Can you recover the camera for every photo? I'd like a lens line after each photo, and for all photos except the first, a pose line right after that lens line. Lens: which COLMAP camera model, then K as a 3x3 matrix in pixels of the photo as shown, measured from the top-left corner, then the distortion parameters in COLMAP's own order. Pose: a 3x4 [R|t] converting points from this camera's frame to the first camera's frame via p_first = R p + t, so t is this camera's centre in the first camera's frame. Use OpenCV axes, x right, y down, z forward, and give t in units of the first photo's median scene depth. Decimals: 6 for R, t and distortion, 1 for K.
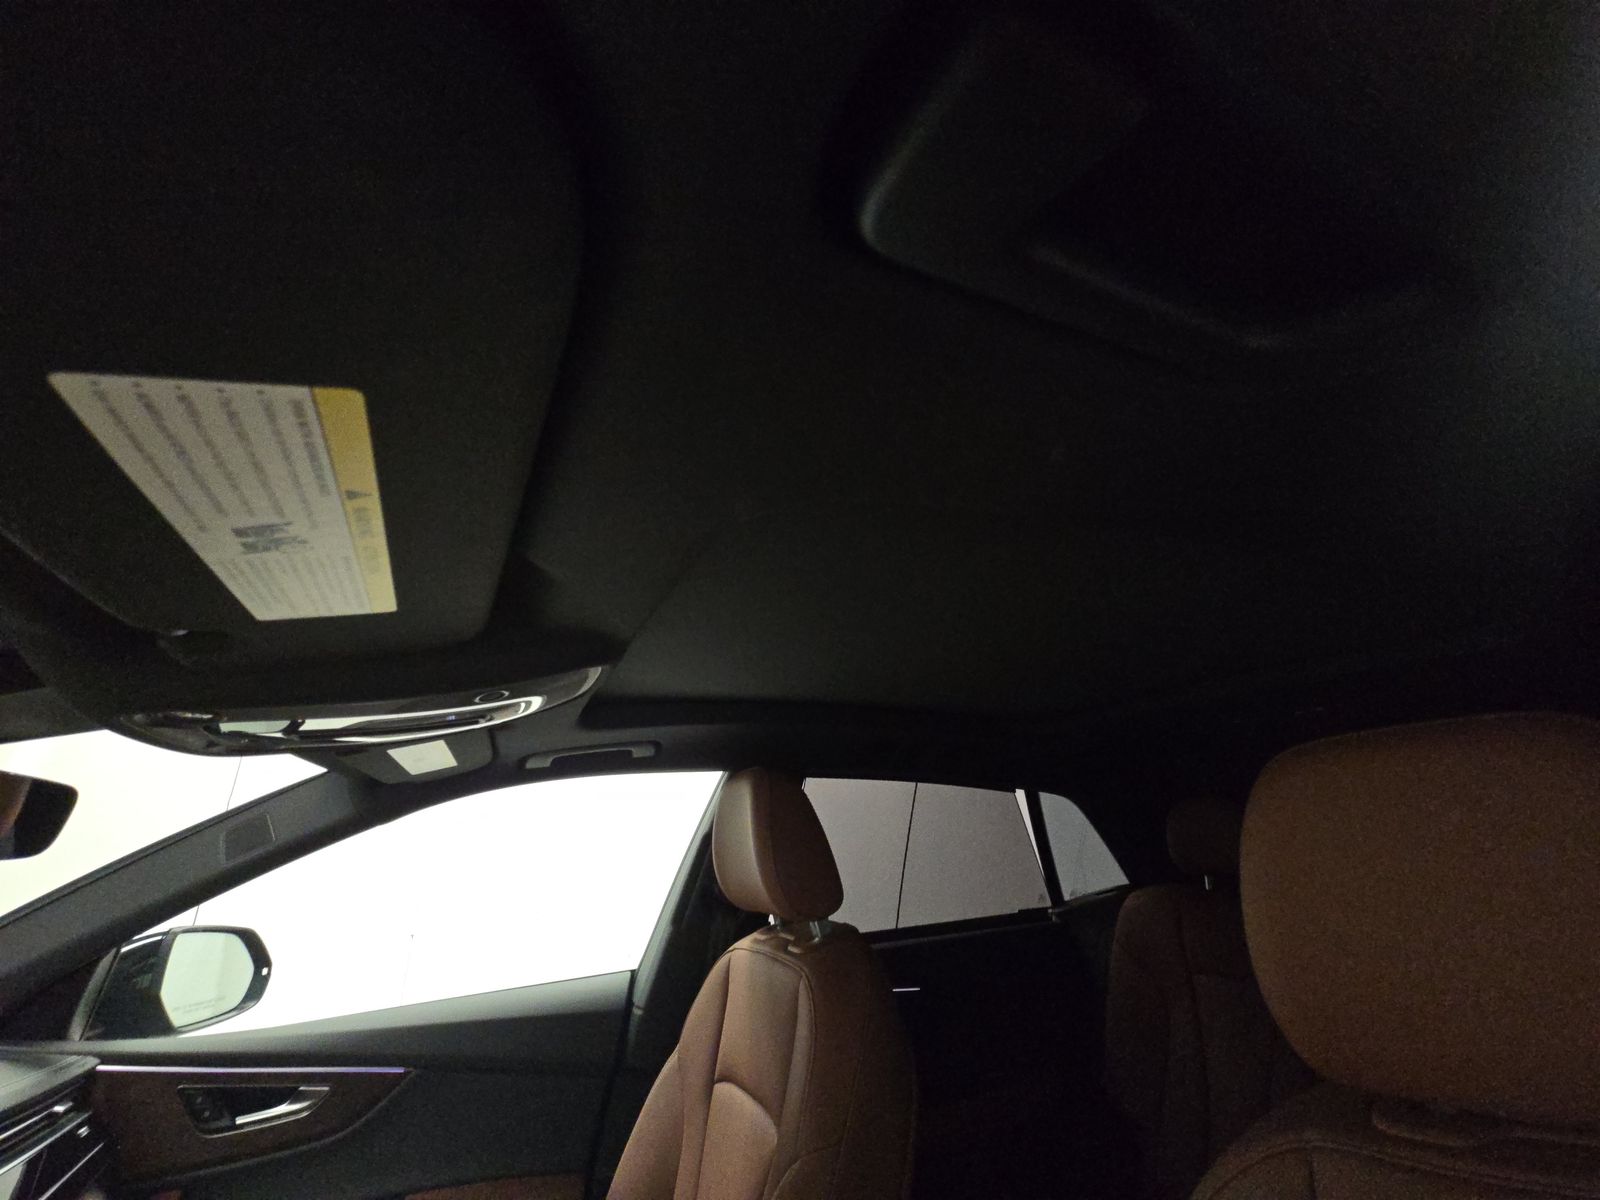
lens RADIAL K [[652.2, 0, 793.0], [0, 652.2, 600.7], [0, 0, 1]] dist [0.011000, -0.006690]
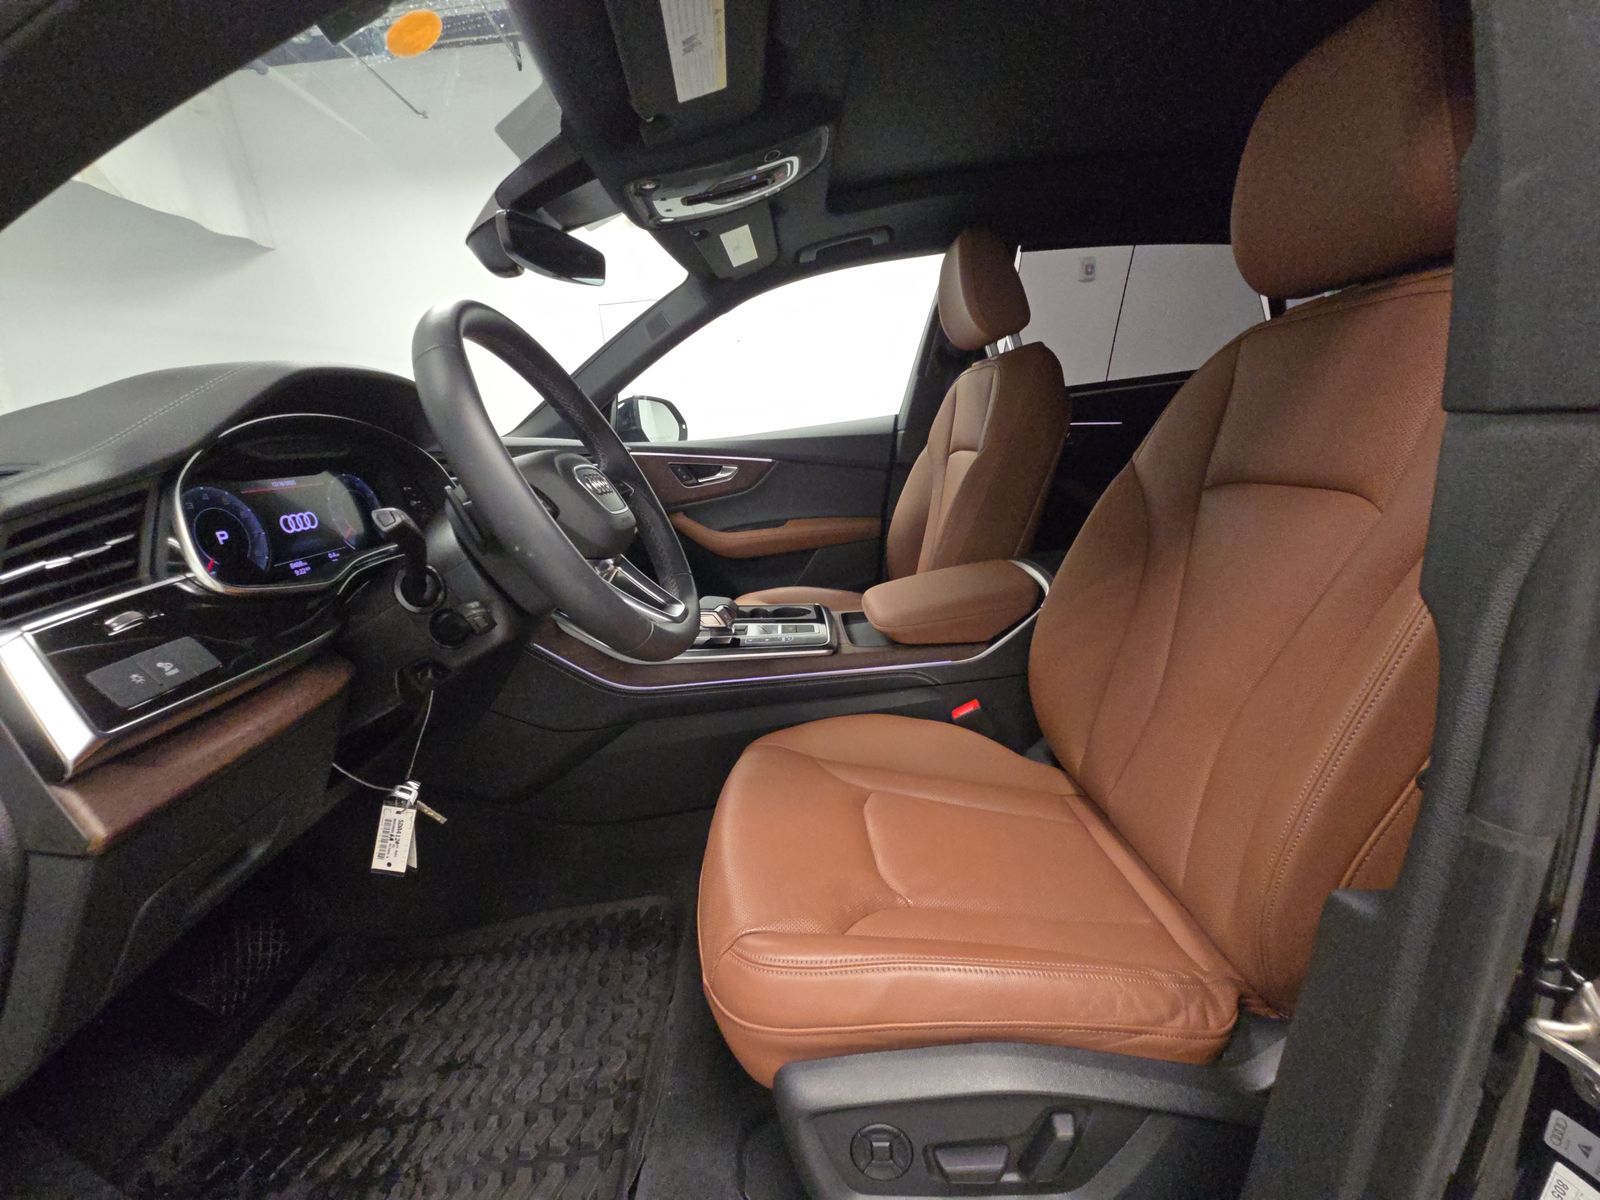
lens RADIAL K [[652.2, 0, 802.7], [0, 652.2, 592.6], [0, 0, 1]] dist [0.011000, -0.006690]
pose [[0.923379, 0.023192, -0.383189, 0.165976], [0.198712, 0.825168, 0.528782, 0.102637], [0.328459, -0.564410, 0.757334, -0.507835]]
